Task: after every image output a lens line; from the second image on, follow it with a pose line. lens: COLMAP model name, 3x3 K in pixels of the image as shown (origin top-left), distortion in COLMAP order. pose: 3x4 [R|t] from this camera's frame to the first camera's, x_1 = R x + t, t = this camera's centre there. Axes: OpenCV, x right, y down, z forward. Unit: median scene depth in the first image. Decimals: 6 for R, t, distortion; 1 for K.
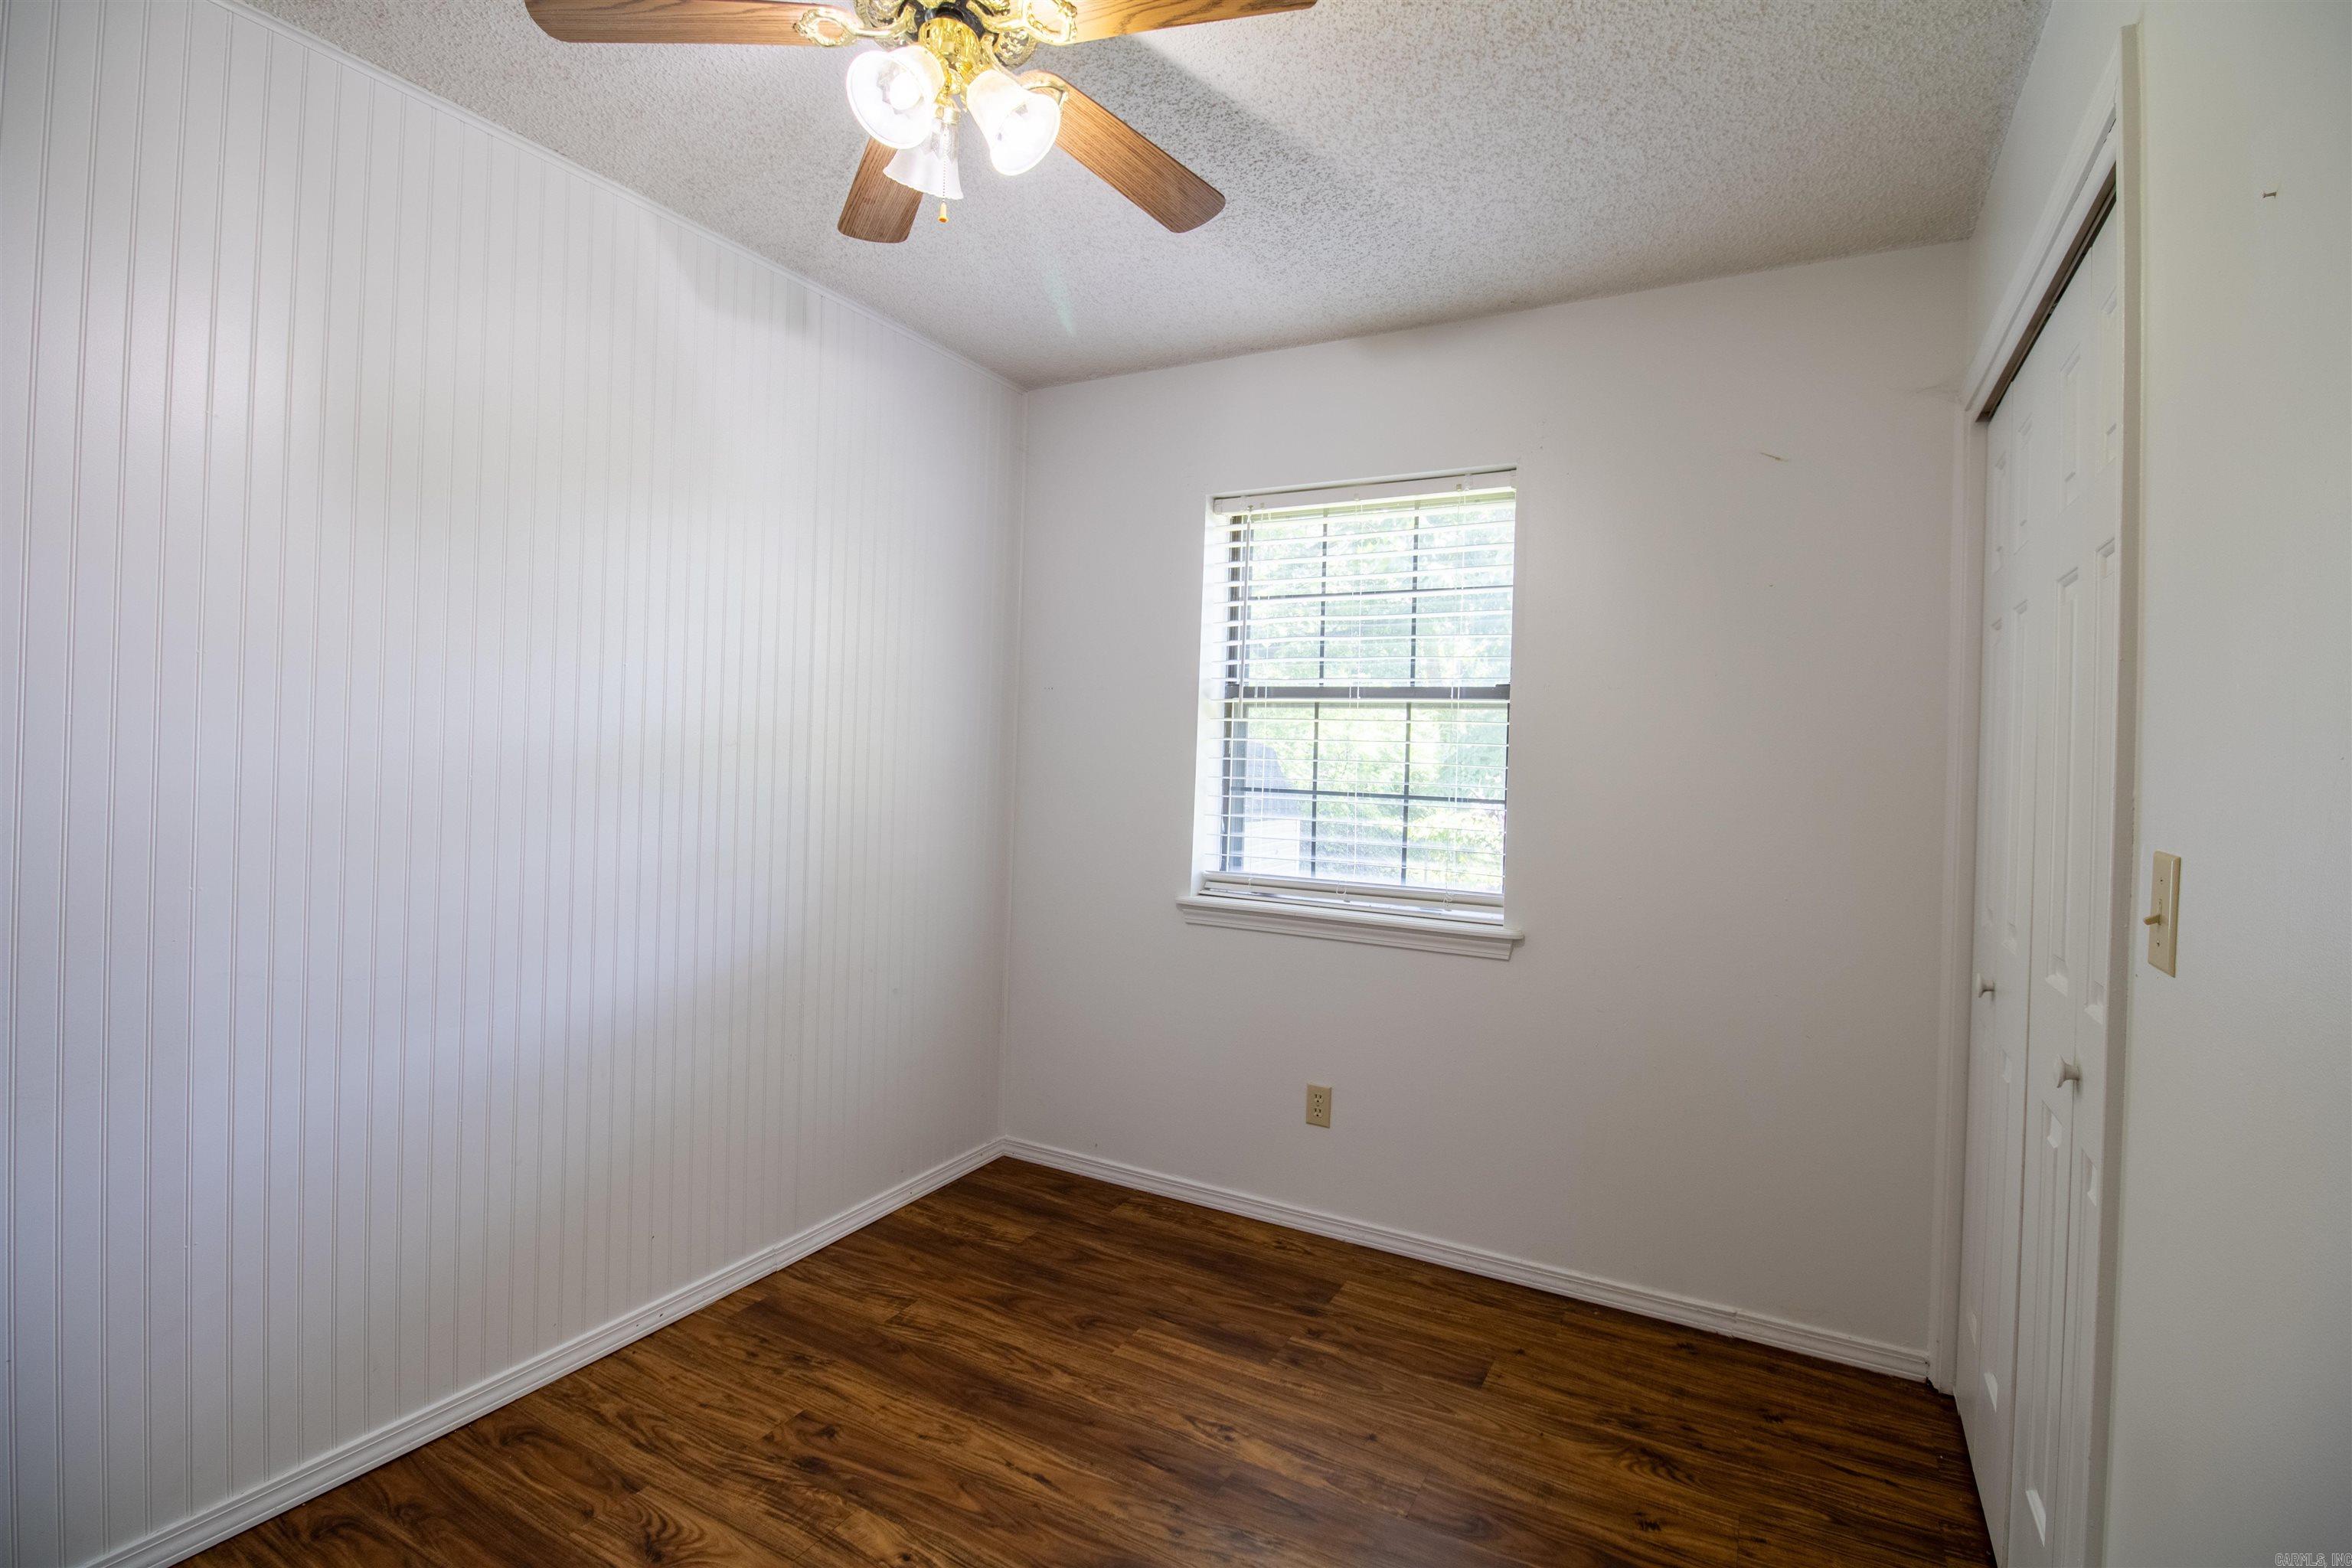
lens RADIAL K [[1091.9, 0, 1196.0], [0, 1091.9, 759.6], [0, 0, 1]] dist [0.003100, -0.015674]
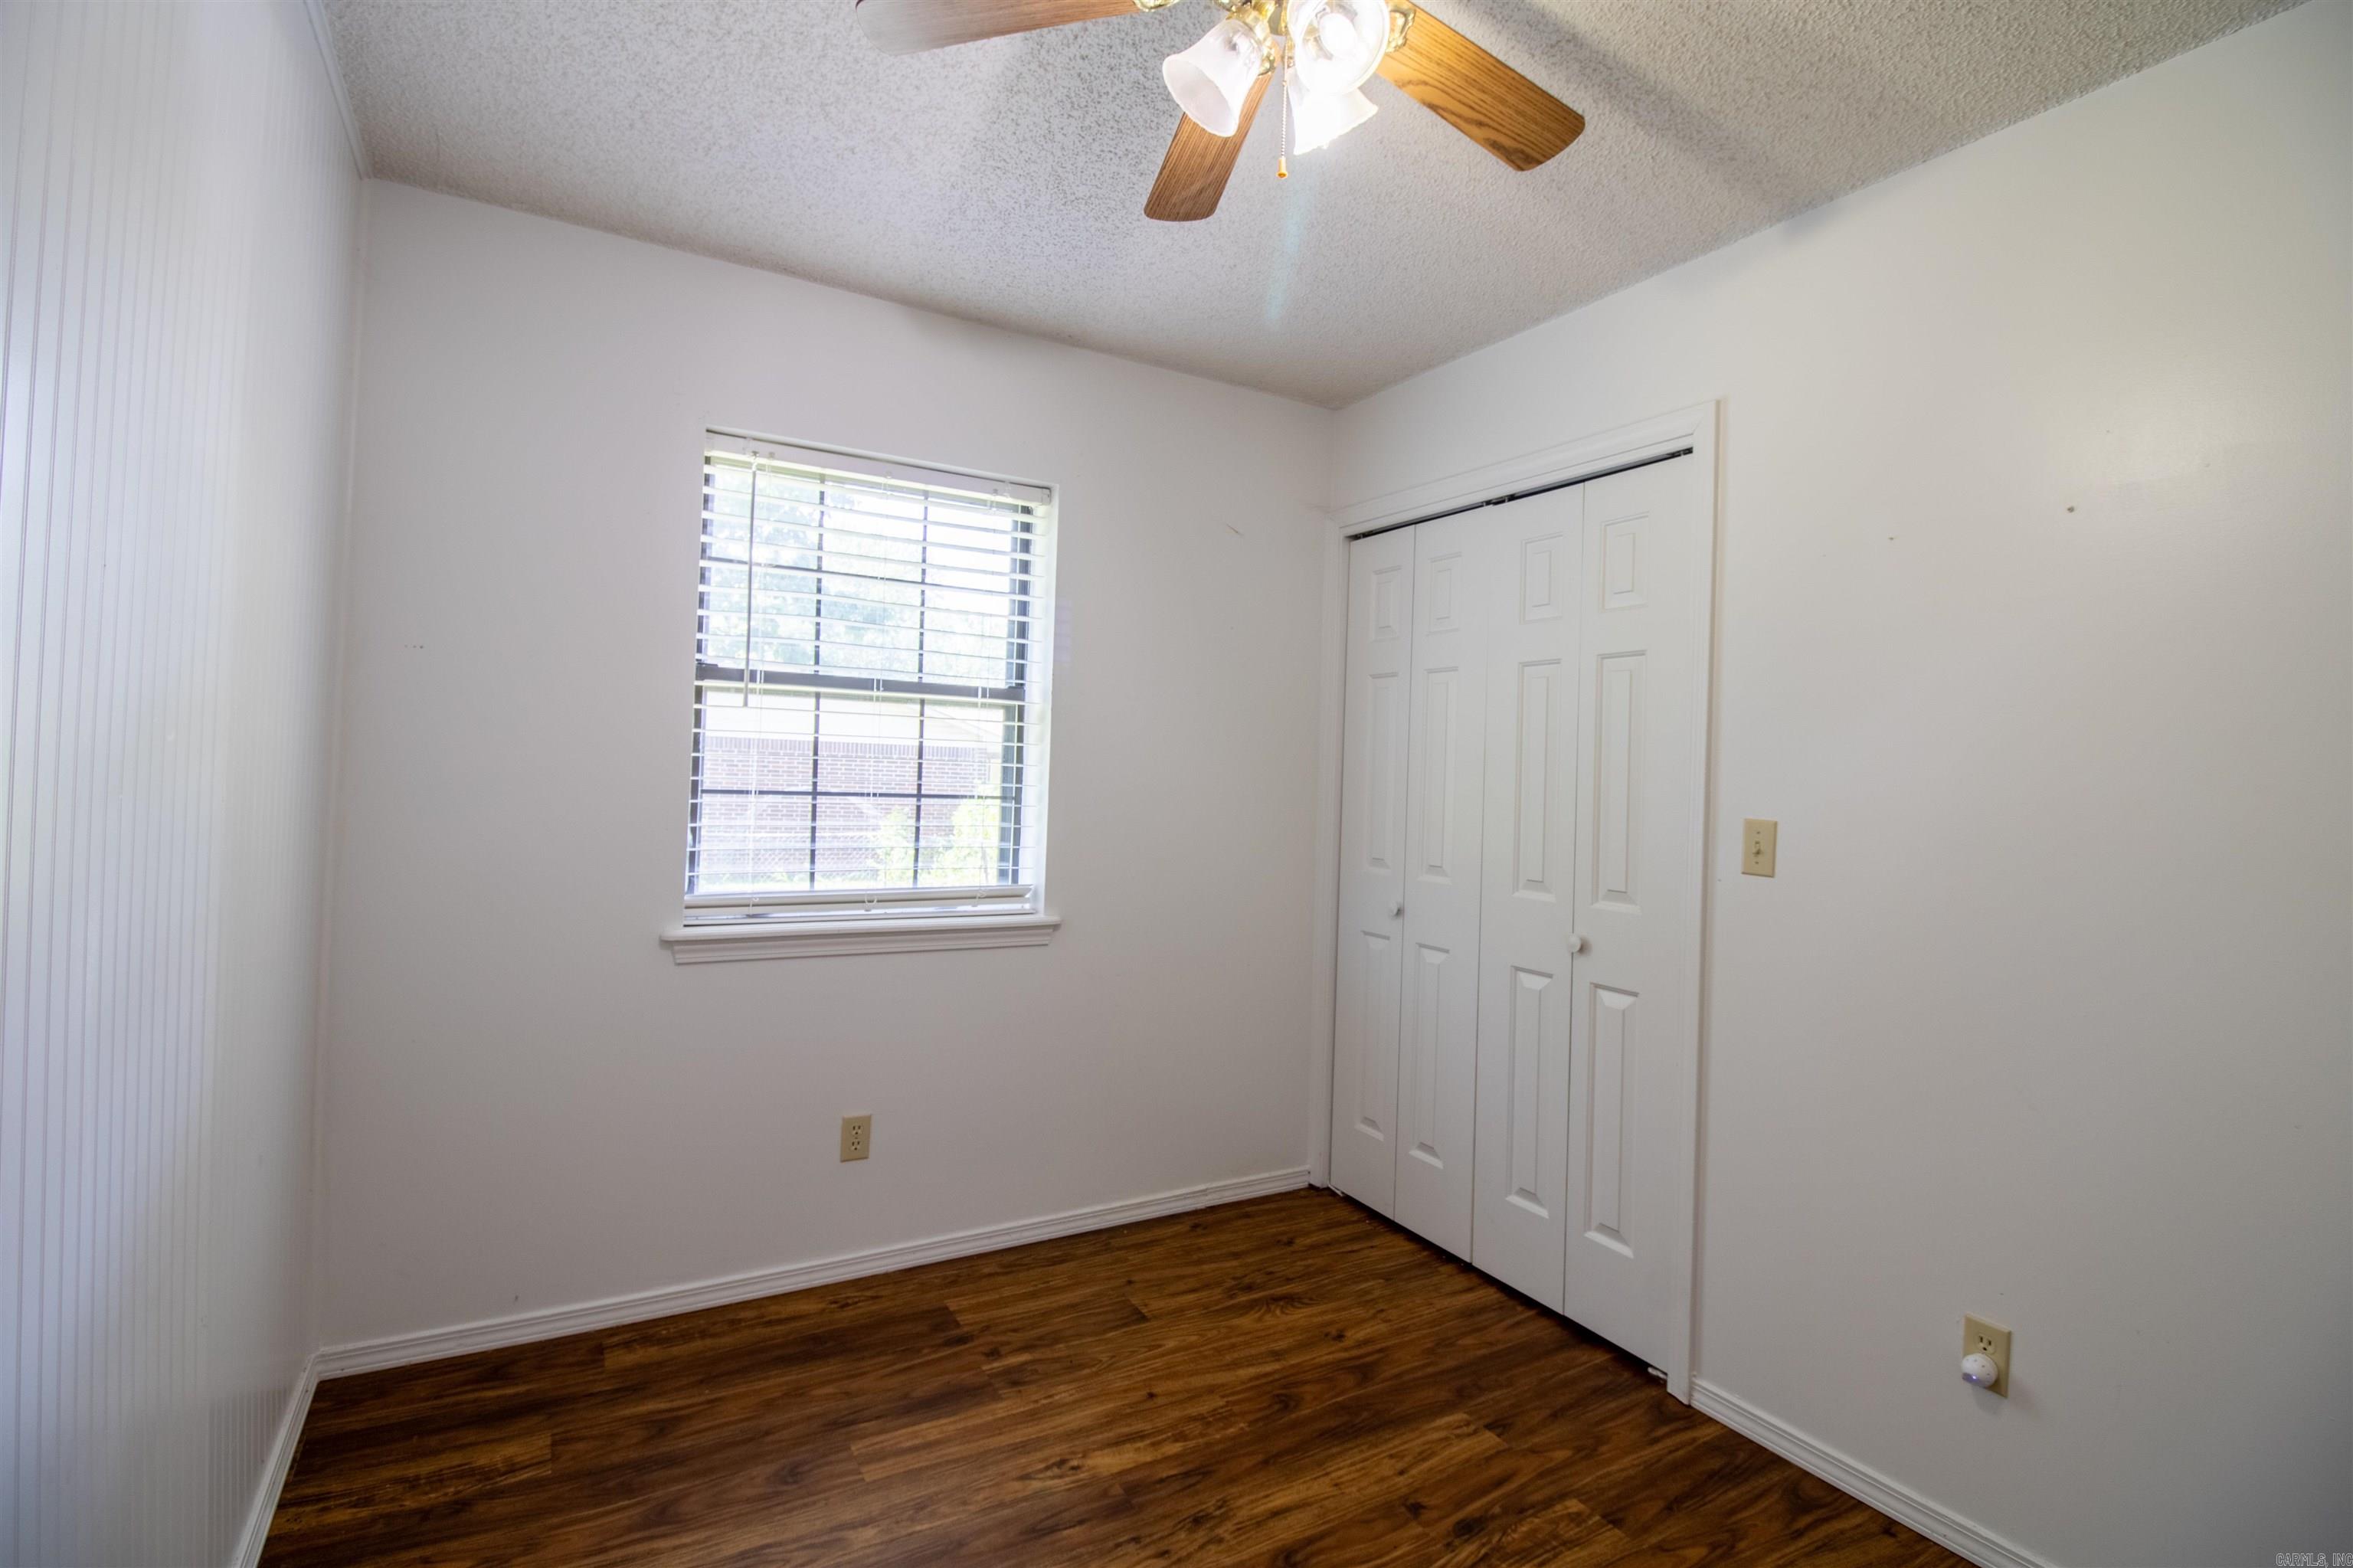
lens RADIAL K [[1092.4, 0, 1196.5], [0, 1092.4, 759.6], [0, 0, 1]] dist [0.003100, -0.015674]
pose [[0.519387, -0.004467, 0.854528, -0.588533], [-0.016107, 0.999758, 0.015016, -0.018915], [-0.854388, -0.021563, 0.519189, 0.332104]]
